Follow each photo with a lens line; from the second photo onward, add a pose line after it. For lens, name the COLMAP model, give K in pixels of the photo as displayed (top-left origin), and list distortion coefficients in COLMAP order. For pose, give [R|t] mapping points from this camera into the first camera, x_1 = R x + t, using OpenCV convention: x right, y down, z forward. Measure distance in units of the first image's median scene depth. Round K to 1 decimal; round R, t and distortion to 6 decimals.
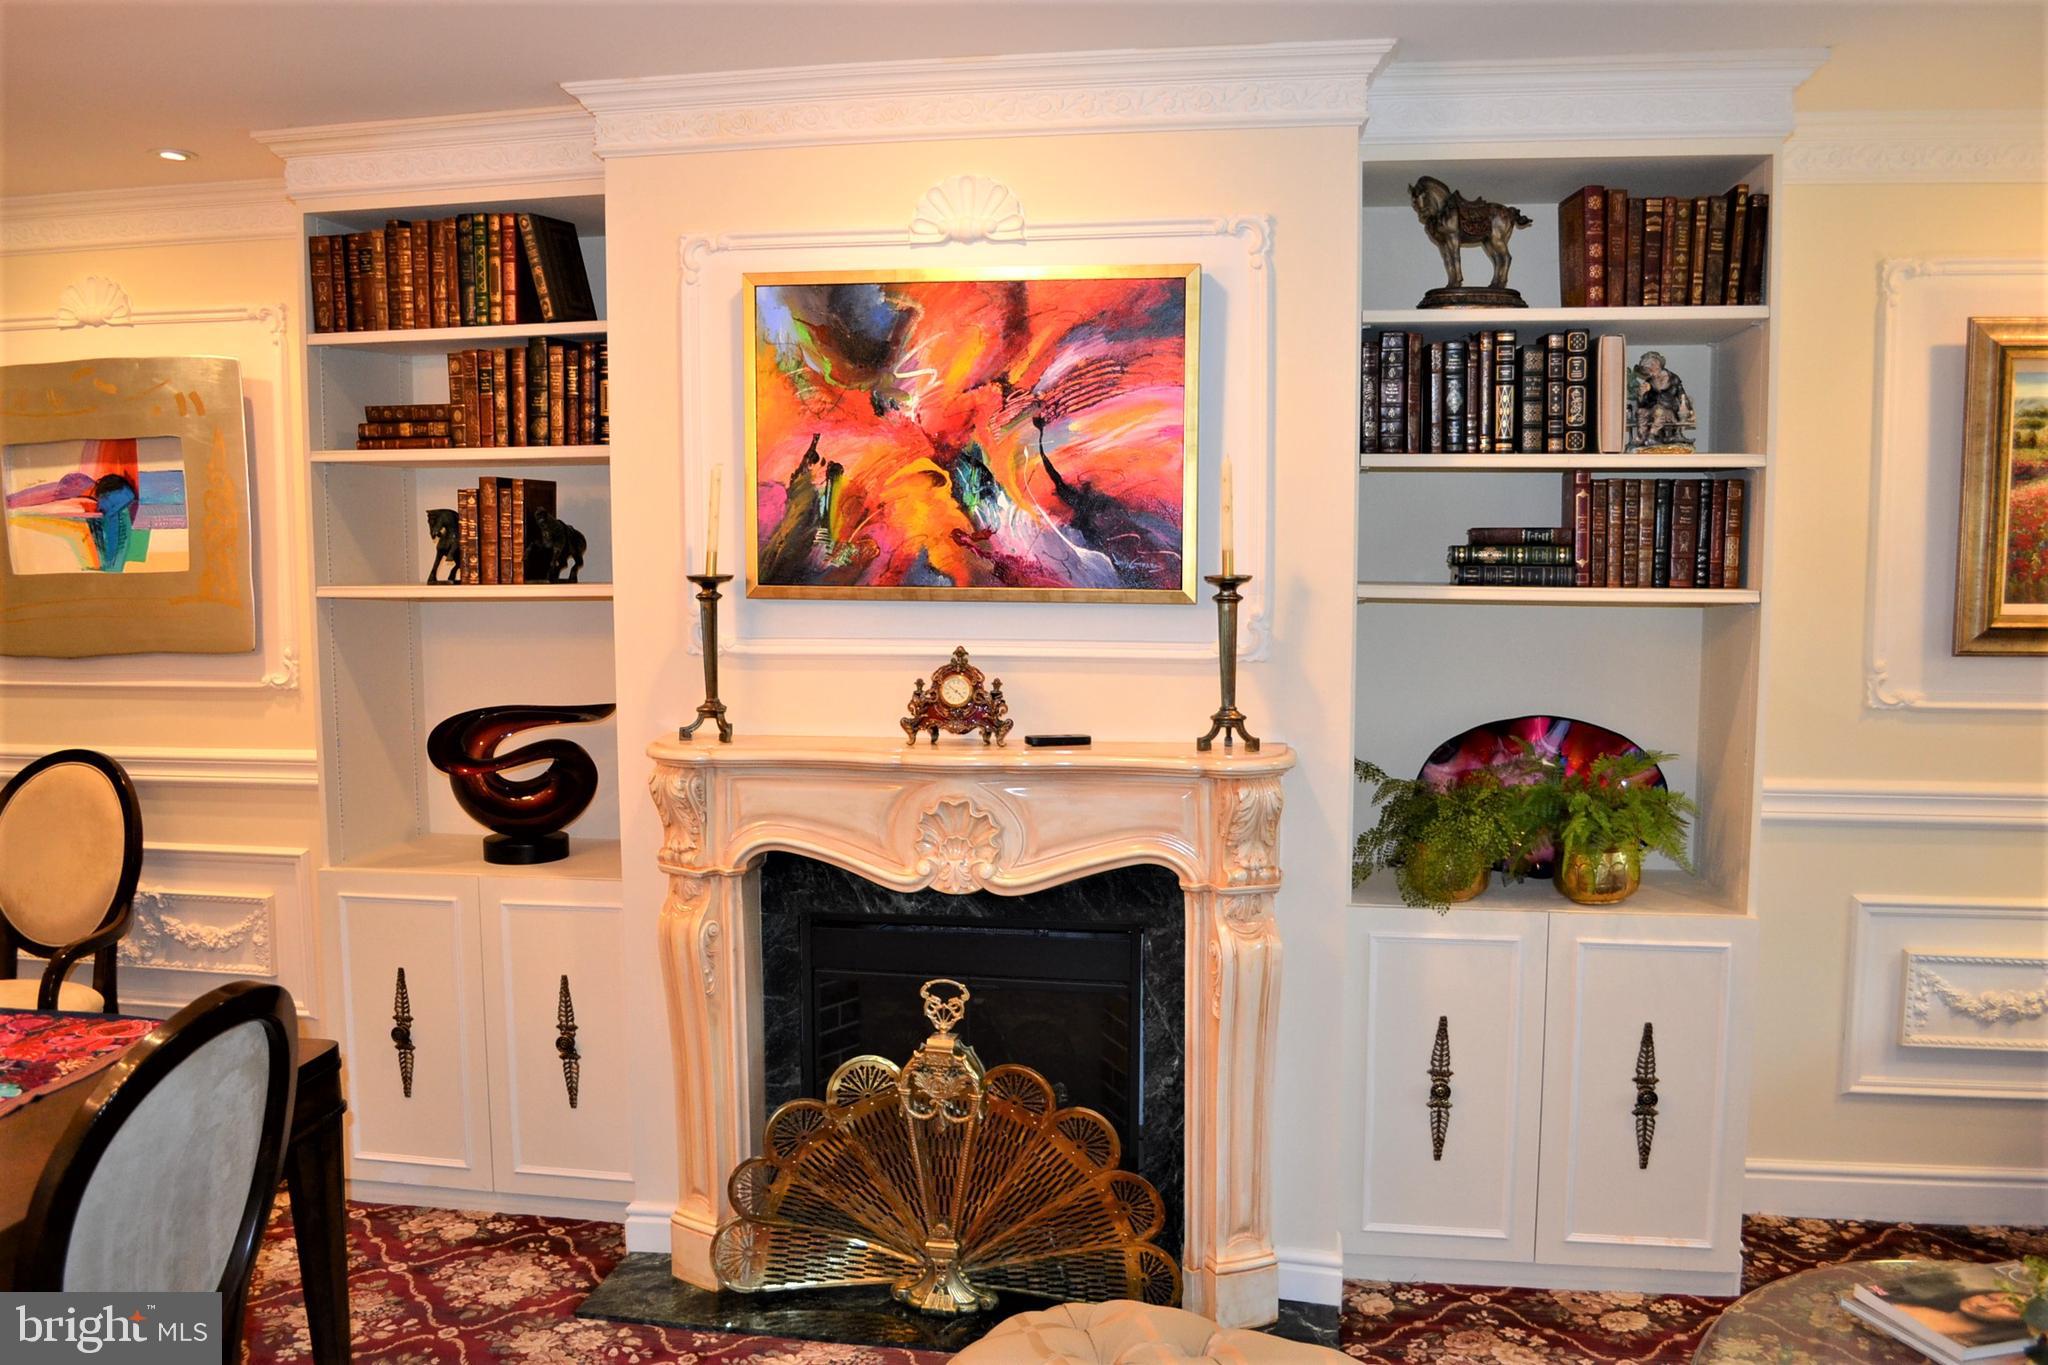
lens RADIAL K [[1625.7, 0, 1019.7], [0, 1625.7, 692.7], [0, 0, 1]] dist [-0.084690, 0.011840]
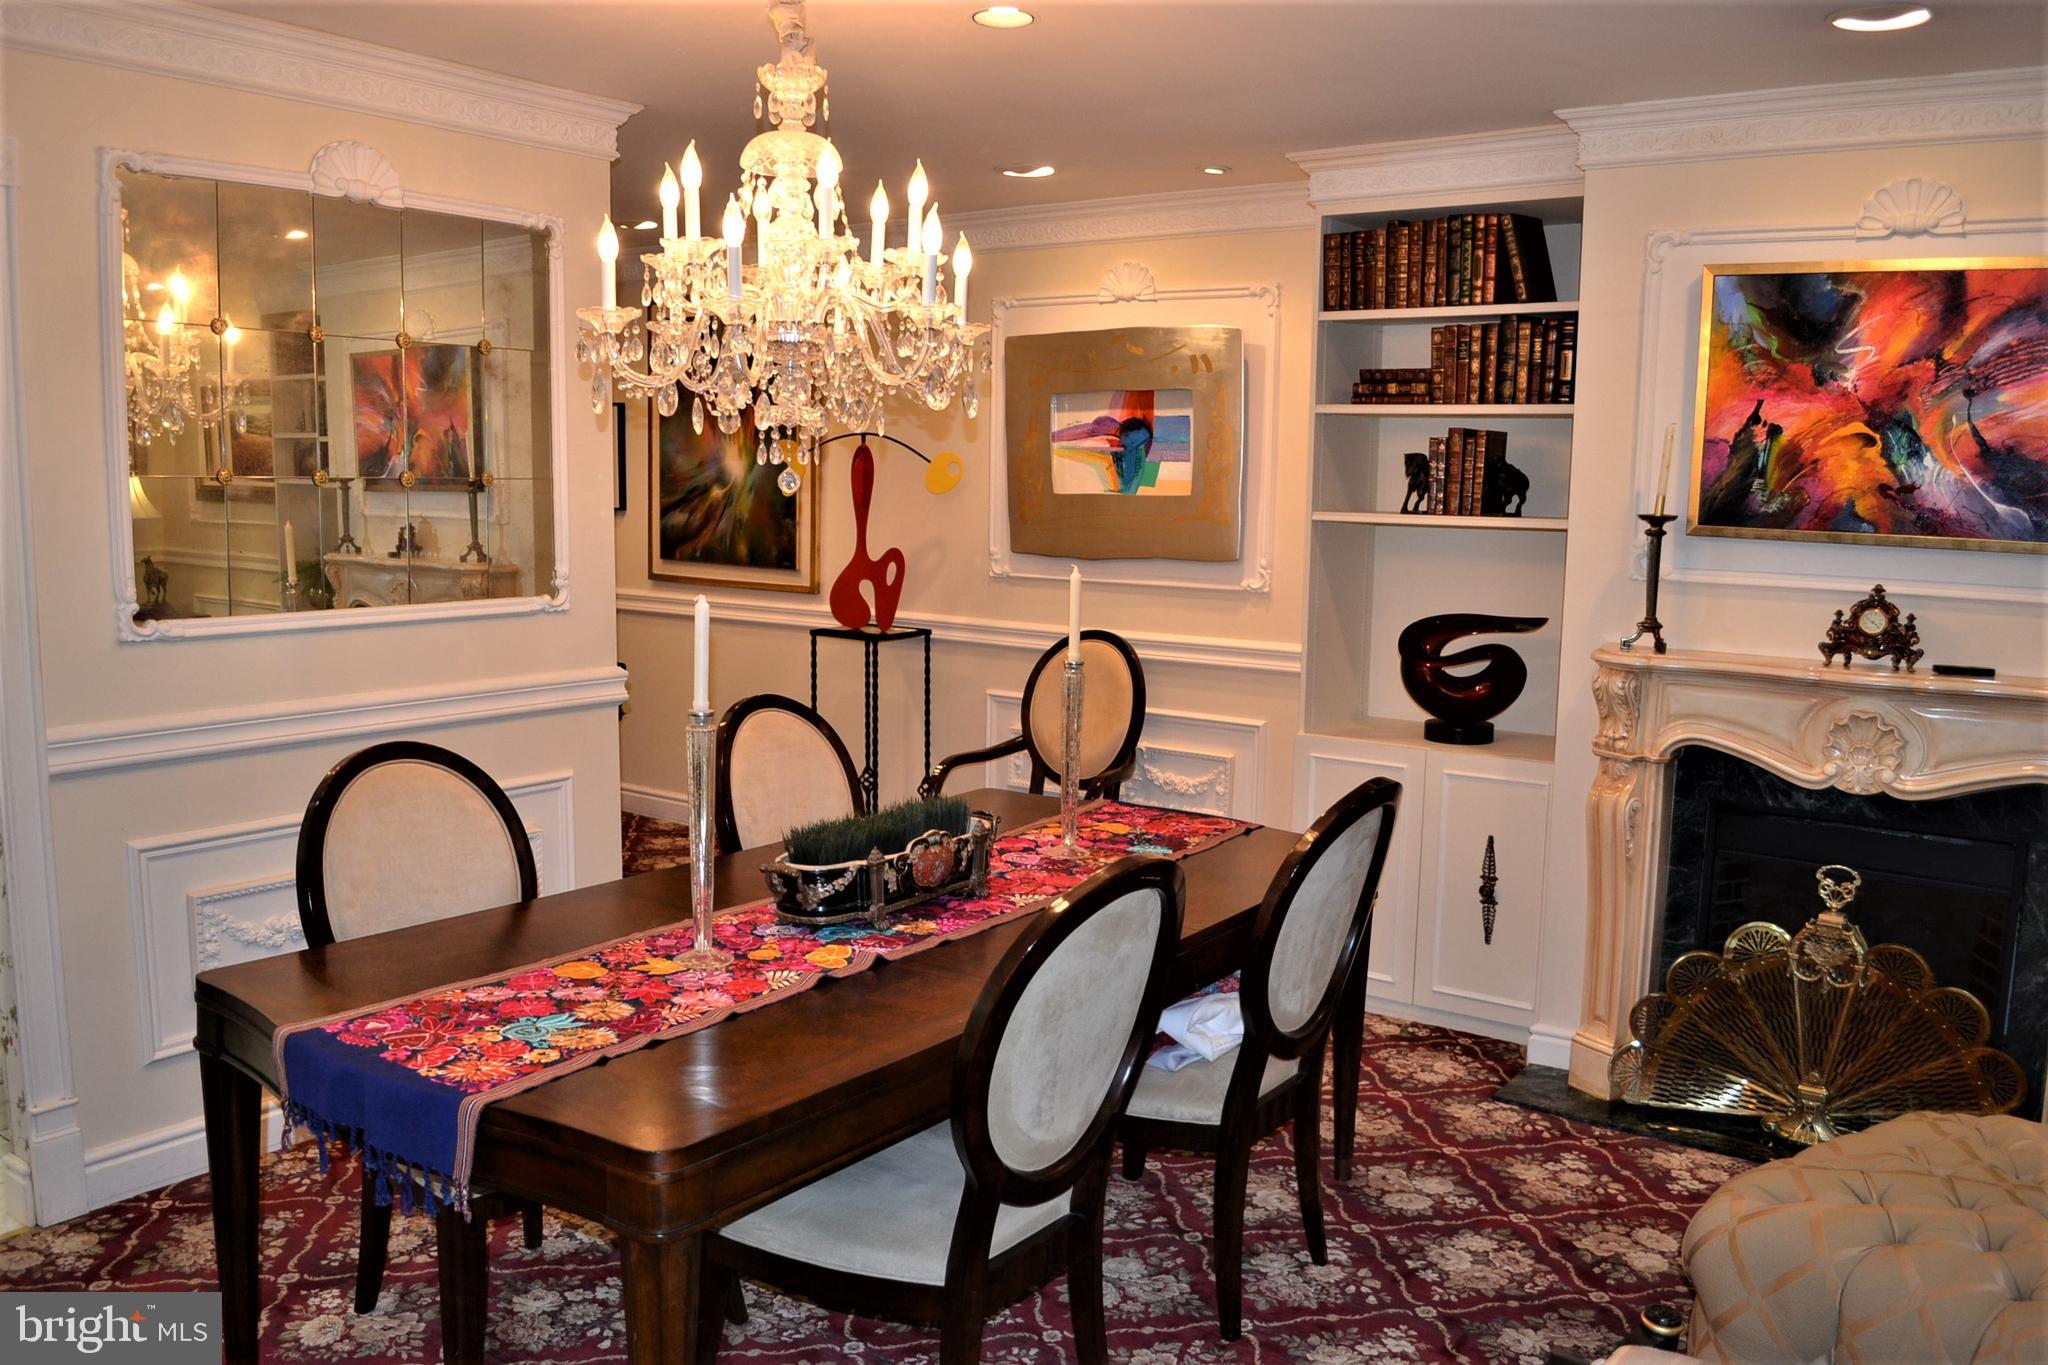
lens RADIAL K [[1664.4, 0, 979.6], [0, 1664.4, 698.5], [0, 0, 1]] dist [-0.081491, 0.006322]
pose [[0.892715, 0.078877, -0.443665, -0.087816], [-0.061059, 0.996654, 0.054330, 0.028791], [0.446466, -0.021412, 0.894545, -0.328851]]
